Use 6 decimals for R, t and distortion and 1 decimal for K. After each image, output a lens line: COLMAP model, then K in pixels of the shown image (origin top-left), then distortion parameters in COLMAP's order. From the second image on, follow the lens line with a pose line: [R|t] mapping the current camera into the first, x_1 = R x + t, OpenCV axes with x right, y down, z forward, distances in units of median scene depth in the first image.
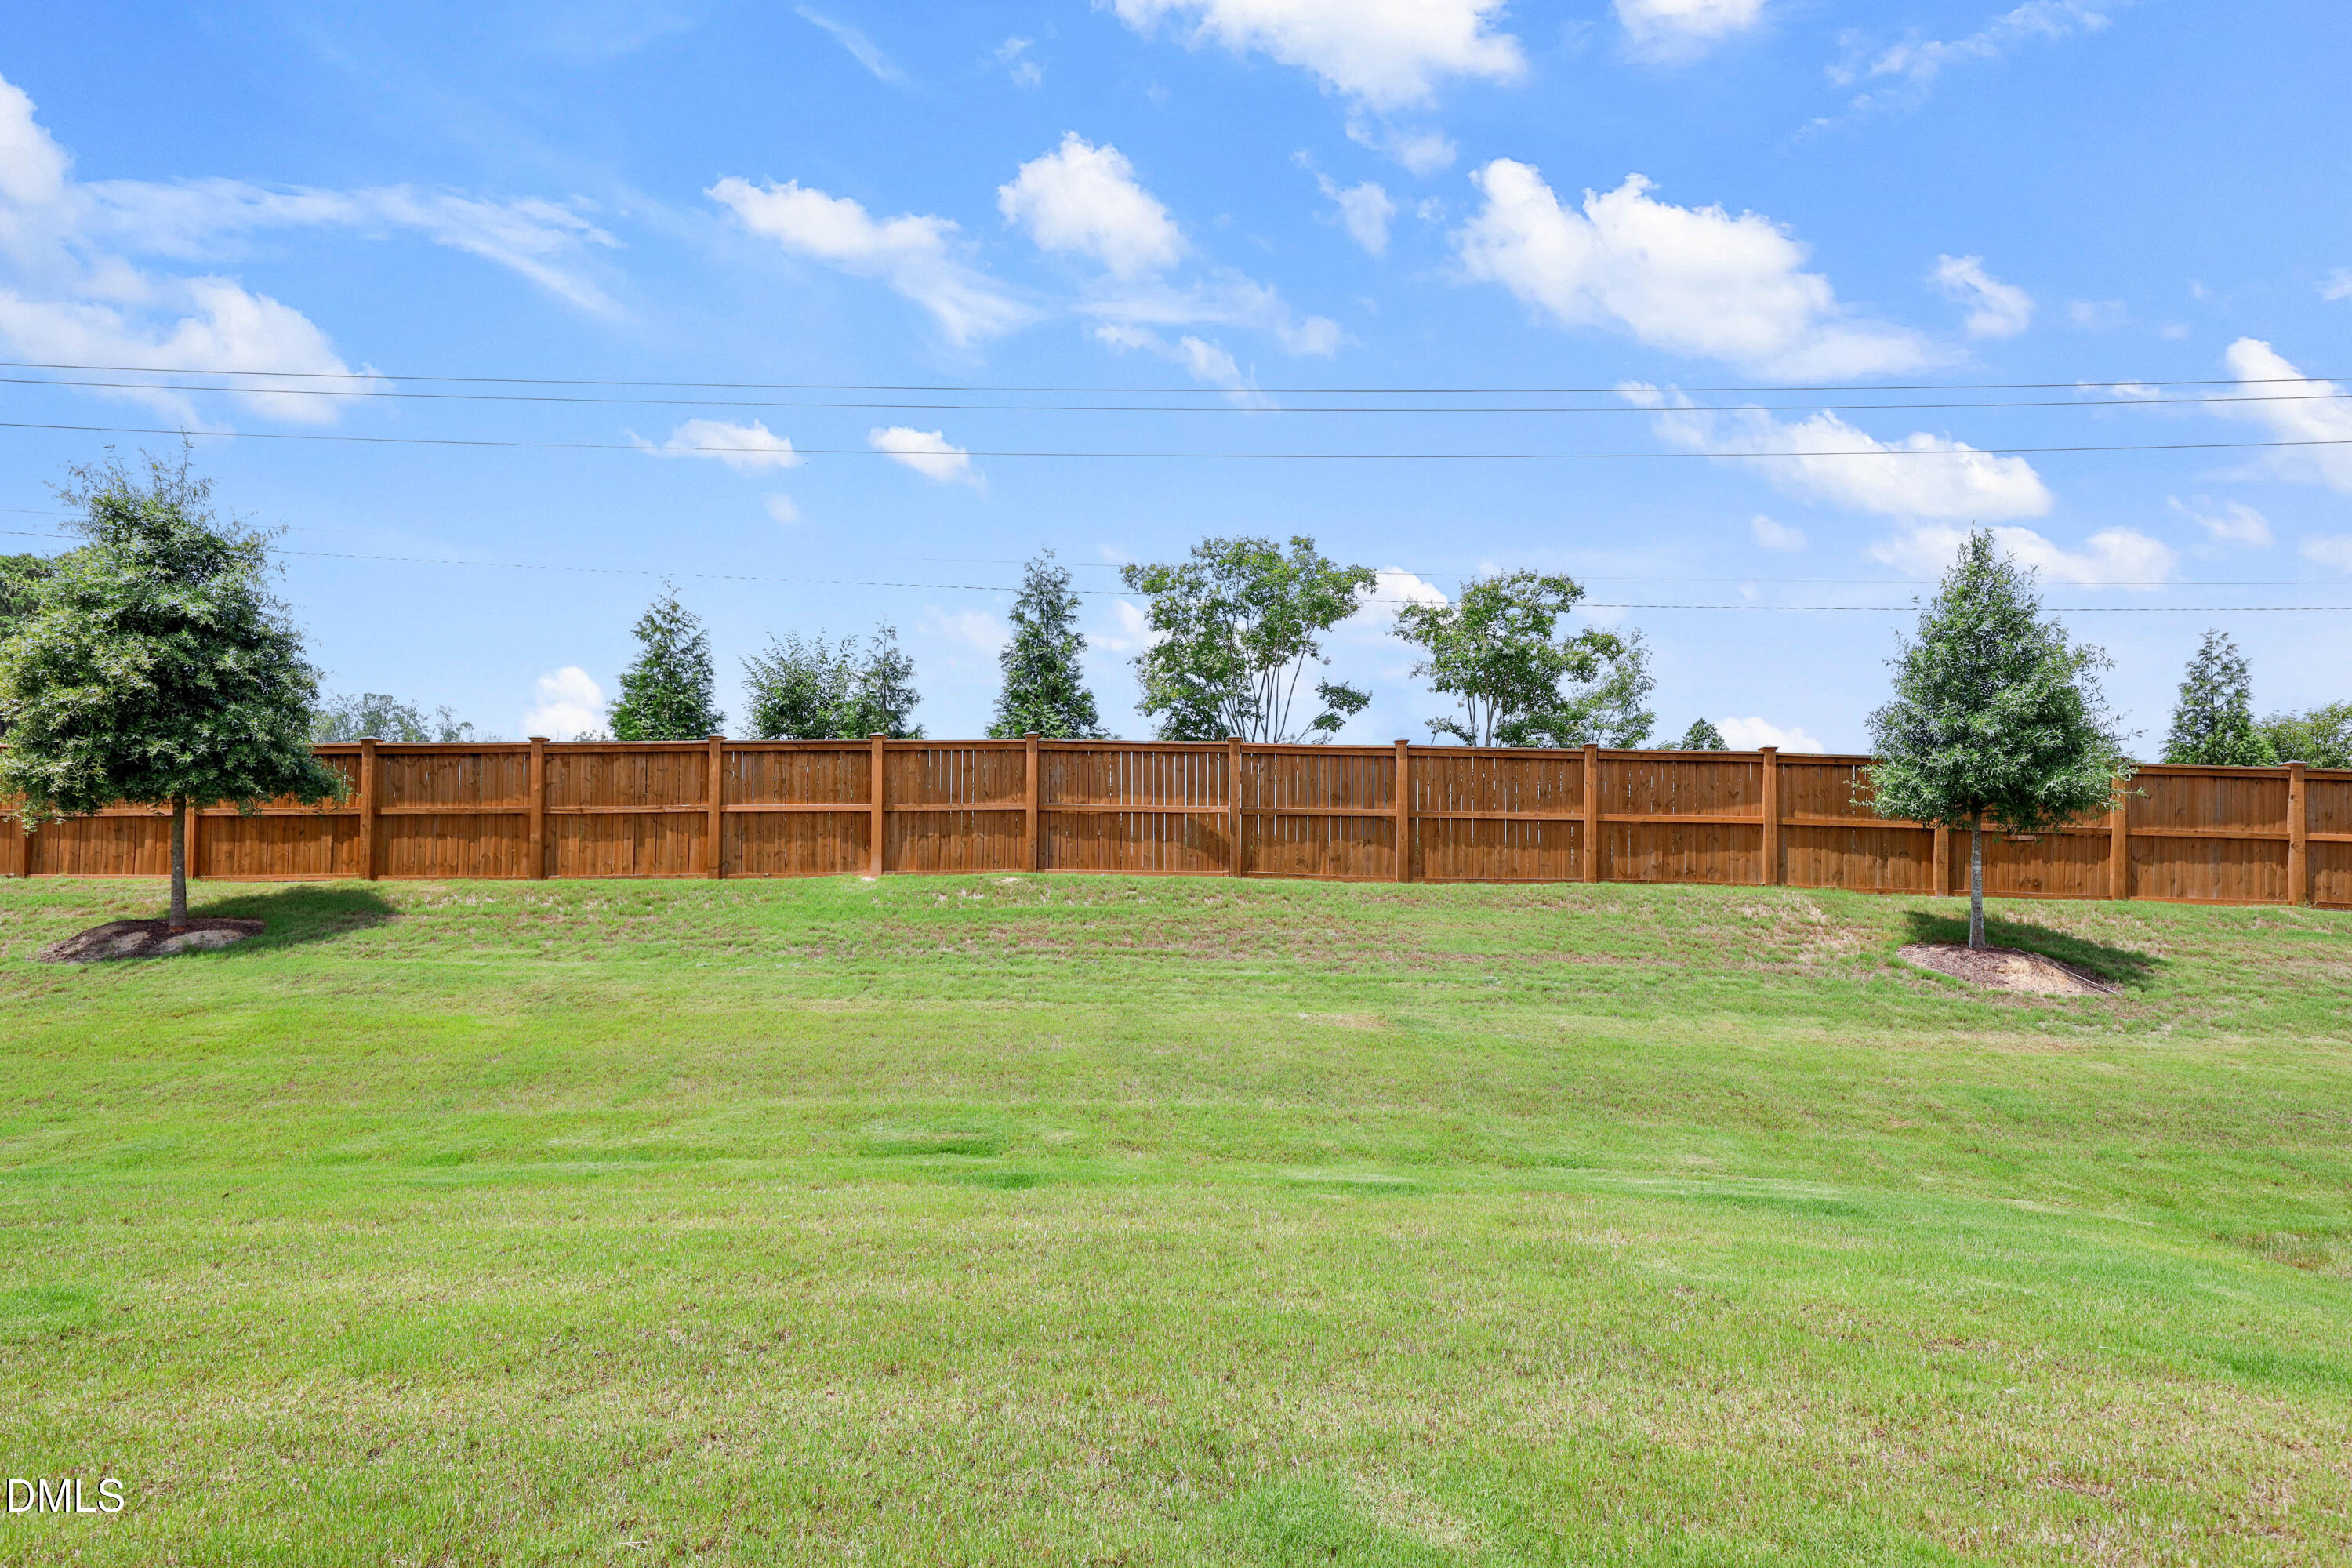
lens RADIAL K [[1183.8, 0, 1181.7], [0, 1183.8, 905.7], [0, 0, 1]] dist [0.012645, 0.000473]
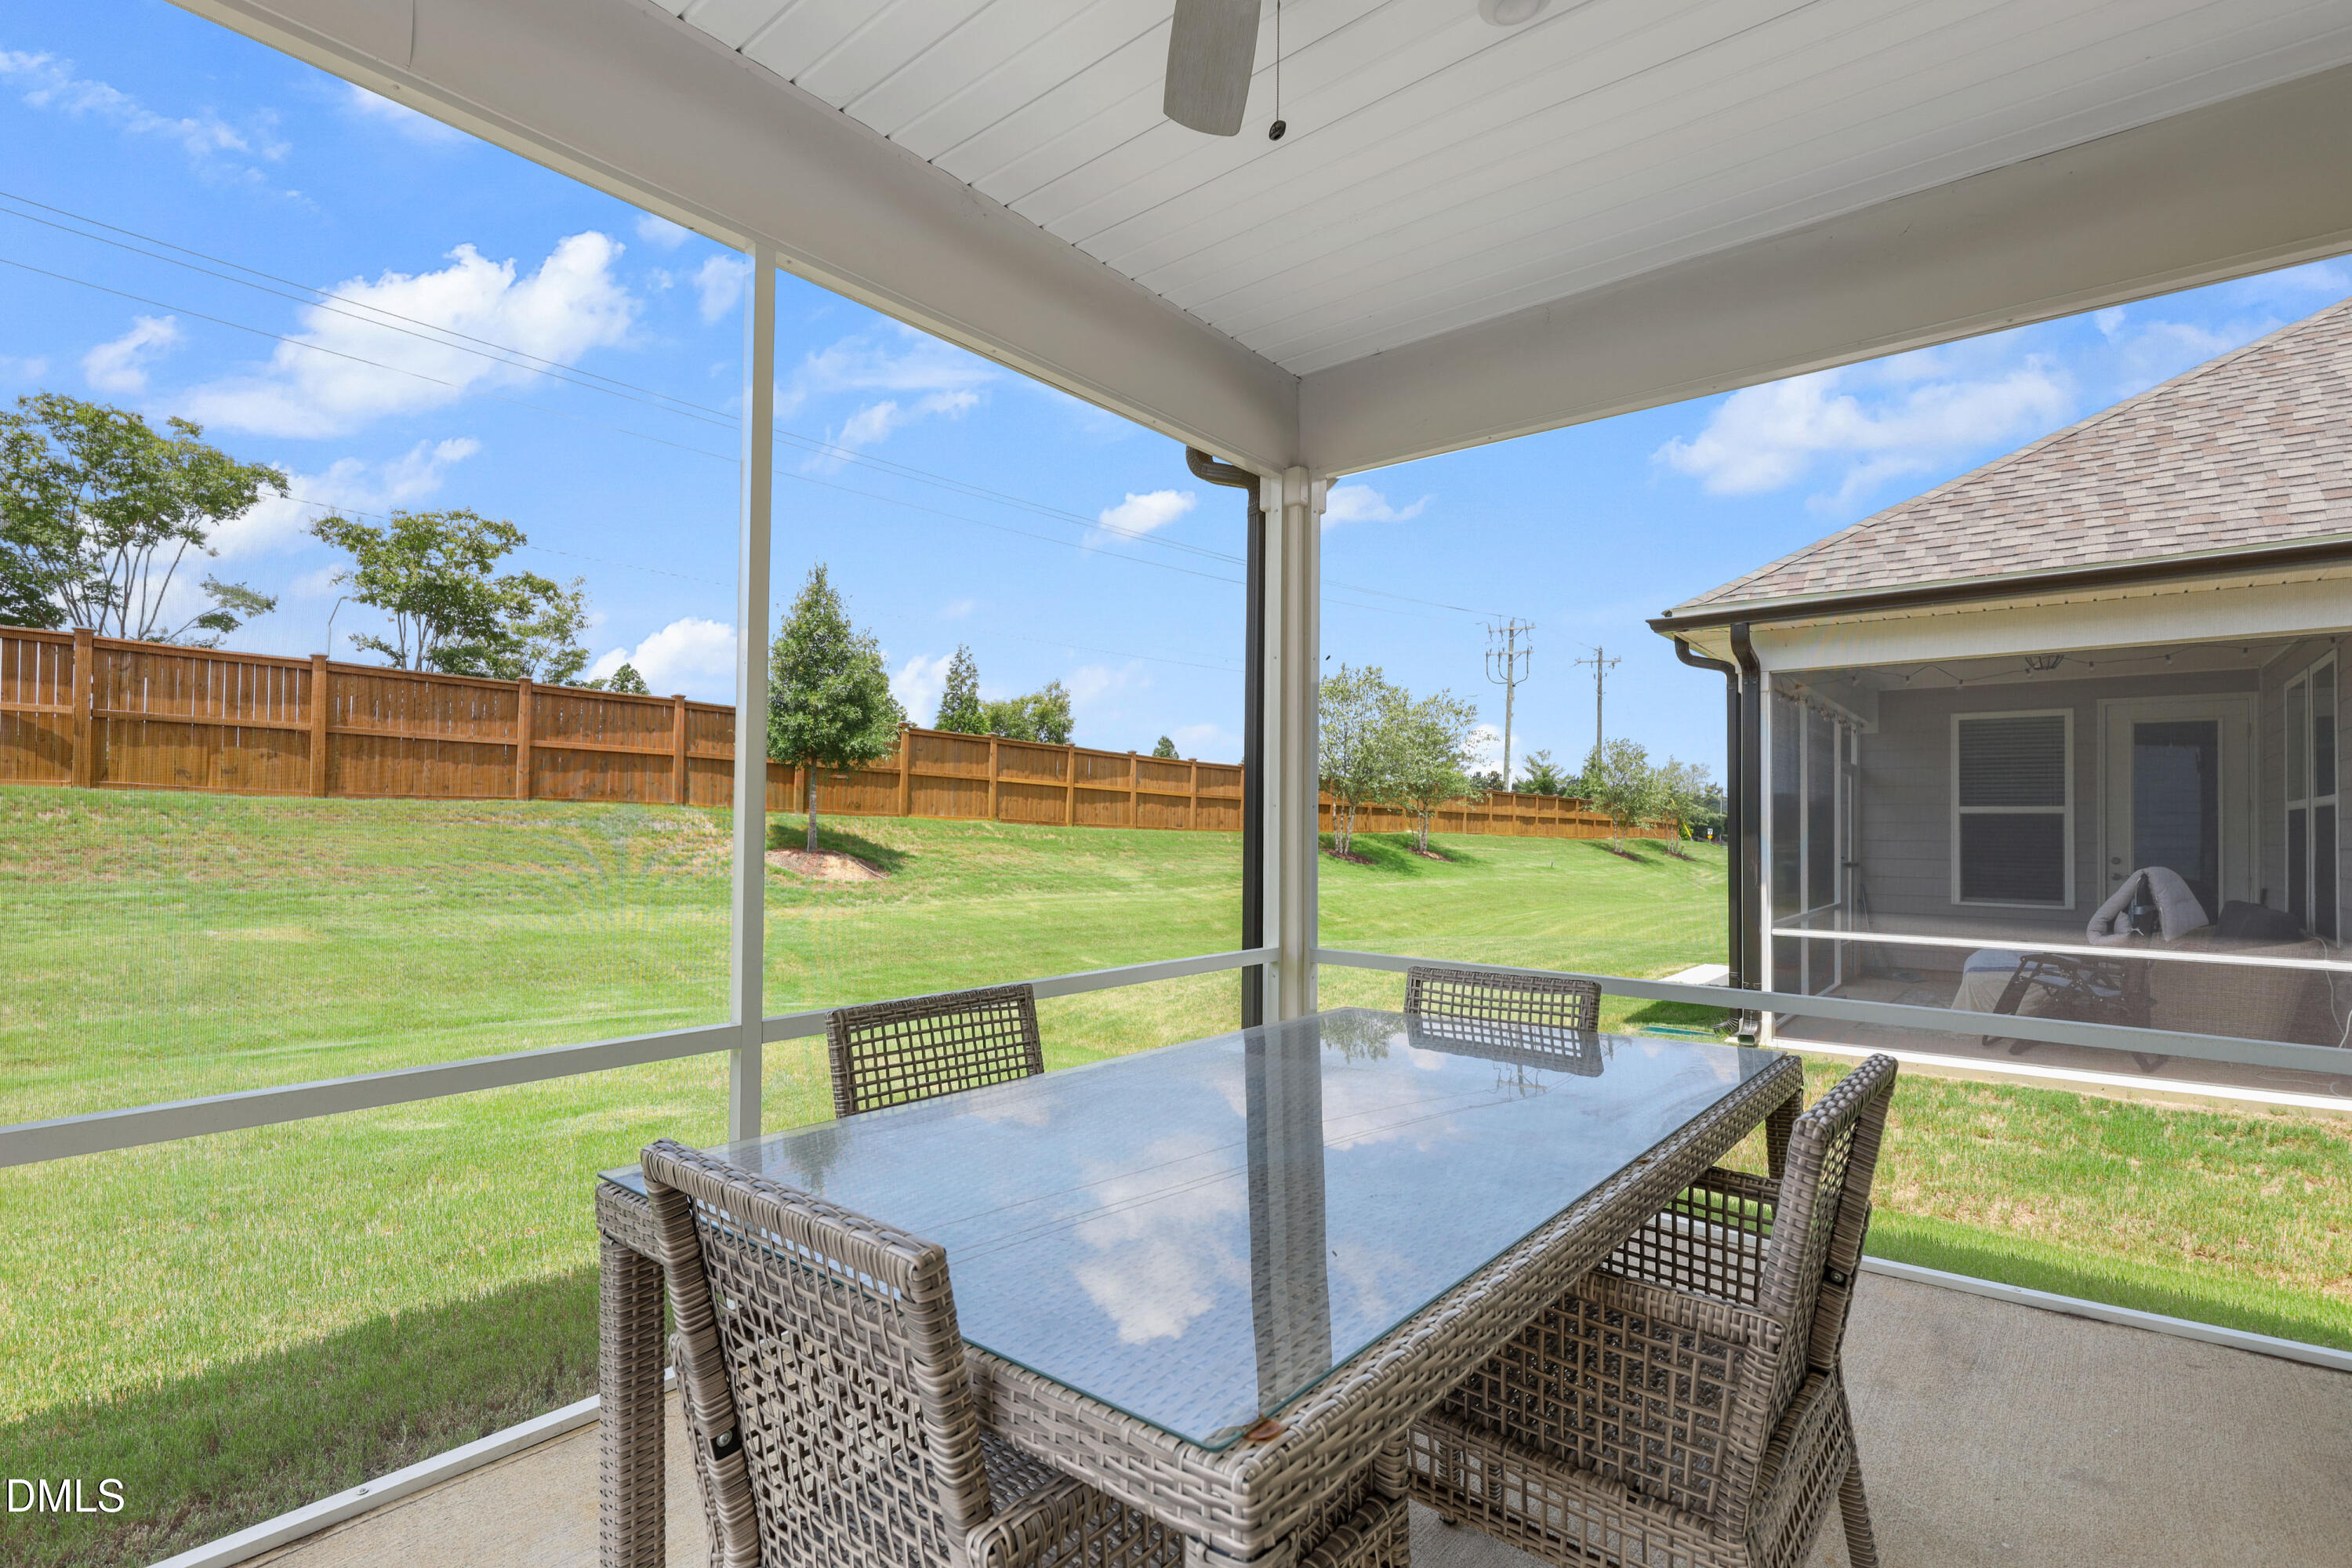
lens RADIAL K [[1089.2, 0, 1176.0], [0, 1089.2, 784.0], [0, 0, 1]] dist [0.000556, -0.000217]
pose [[0.644459, 0.025114, 0.764226, -0.054188], [-0.006366, 0.999602, -0.027481, -0.010276], [-0.764612, 0.012845, 0.644363, -0.164127]]
